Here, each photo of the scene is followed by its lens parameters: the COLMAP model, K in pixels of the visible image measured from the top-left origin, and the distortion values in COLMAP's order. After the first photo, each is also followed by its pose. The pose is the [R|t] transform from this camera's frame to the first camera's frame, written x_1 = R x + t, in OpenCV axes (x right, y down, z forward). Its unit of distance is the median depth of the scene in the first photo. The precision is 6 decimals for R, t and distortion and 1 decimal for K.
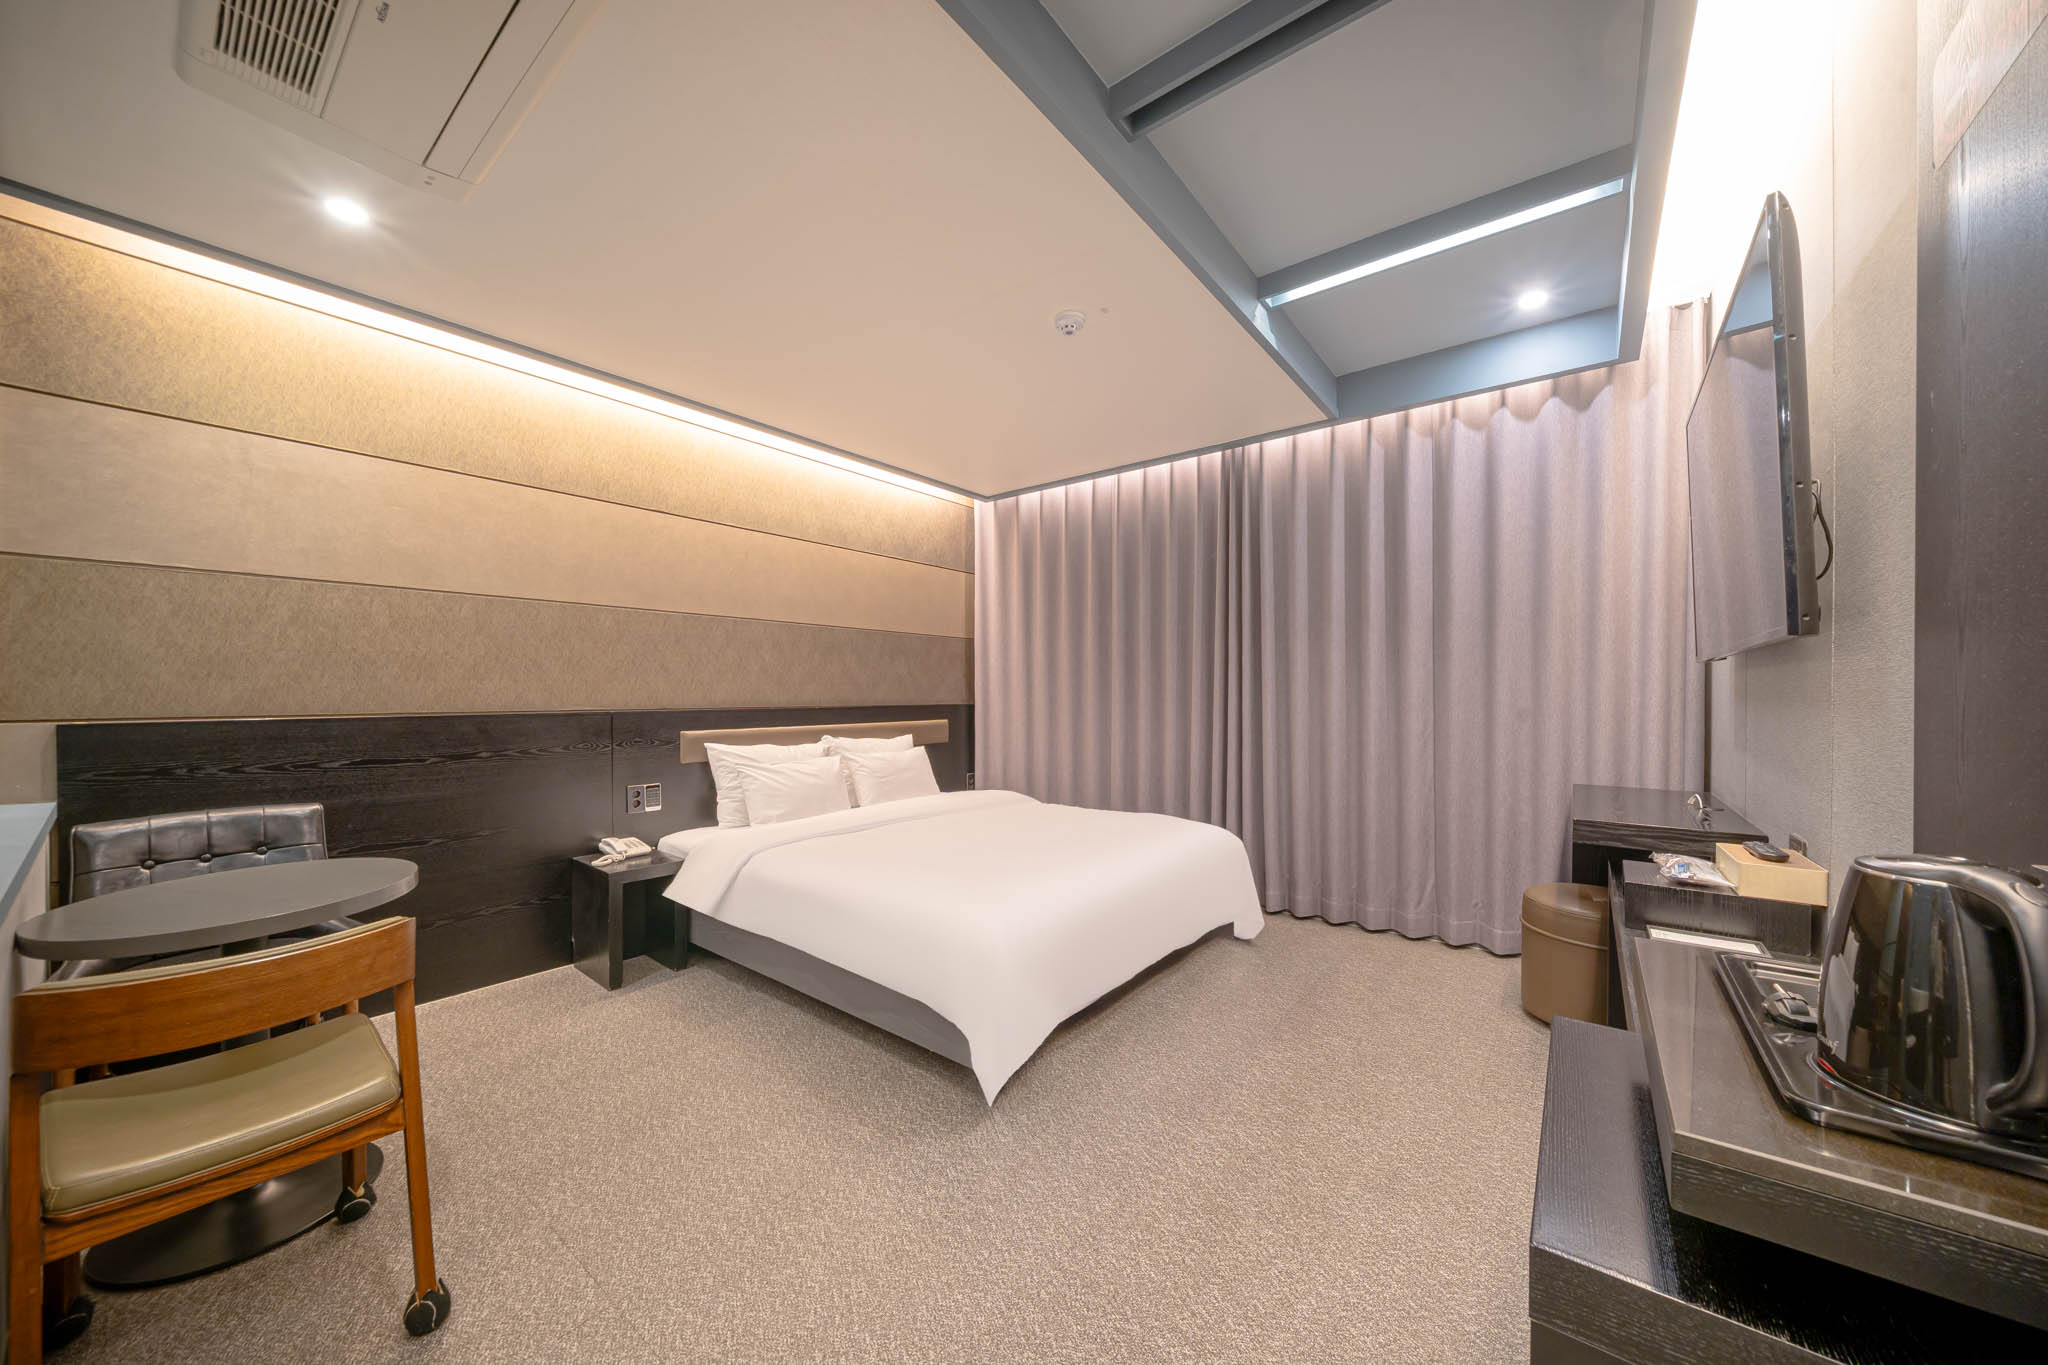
lens RADIAL K [[722.8, 0, 1007.2], [0, 722.8, 687.0], [0, 0, 1]] dist [-0.001578, -0.000239]
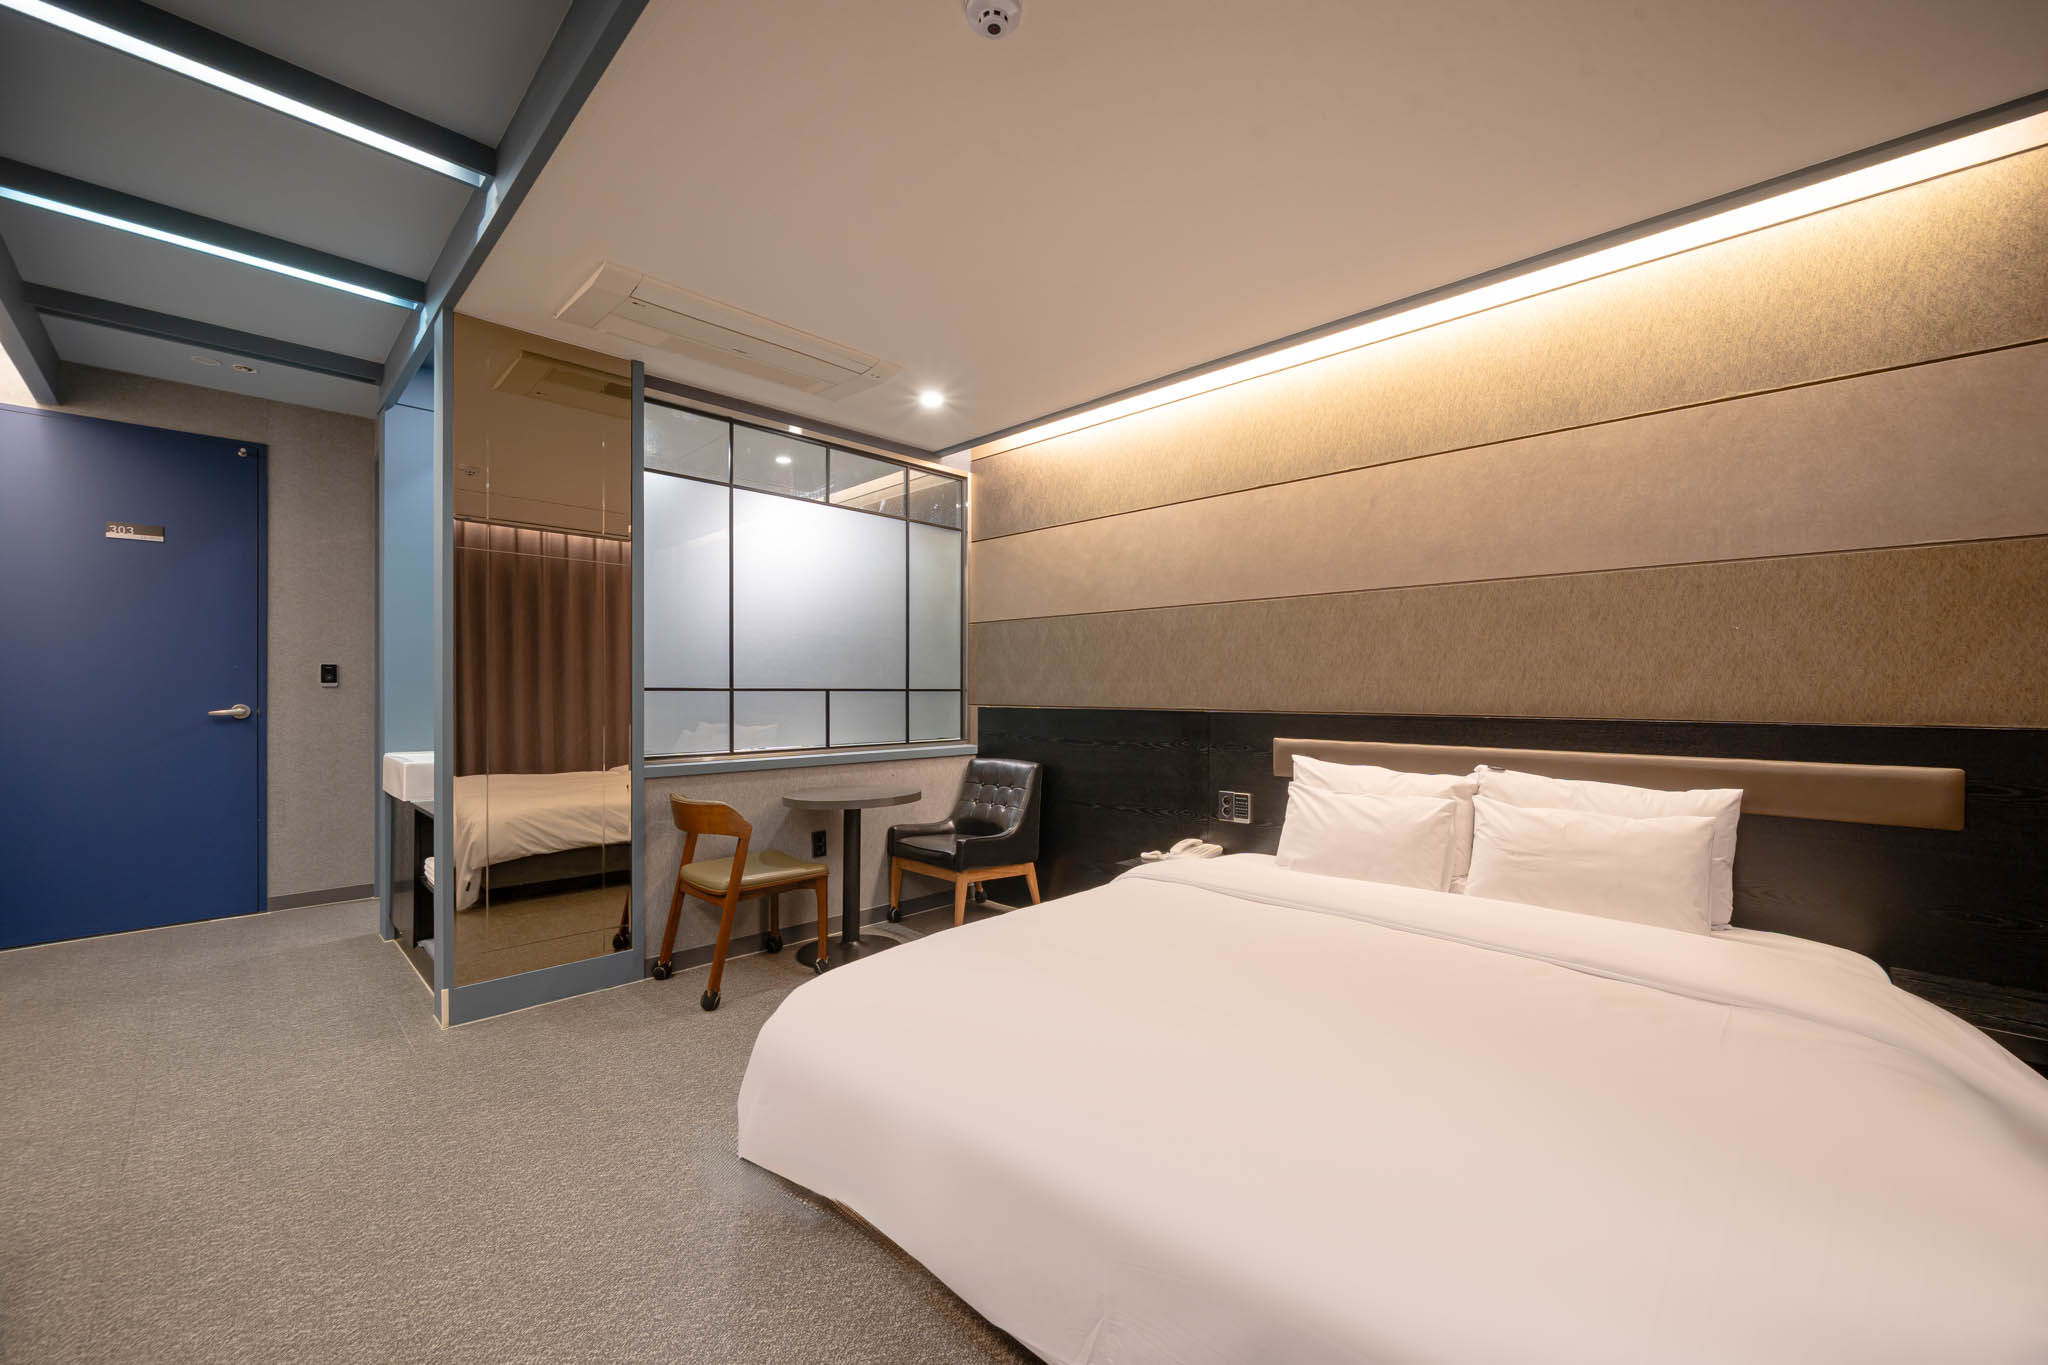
lens RADIAL K [[772.3, 0, 1022.3], [0, 772.3, 695.7], [0, 0, 1]] dist [-0.012337, -0.000060]
pose [[-0.076107, 0.005021, -0.997087, 0.465501], [0.000695, 0.999987, 0.004983, 0.007003], [0.997099, -0.000313, -0.076109, 0.759954]]
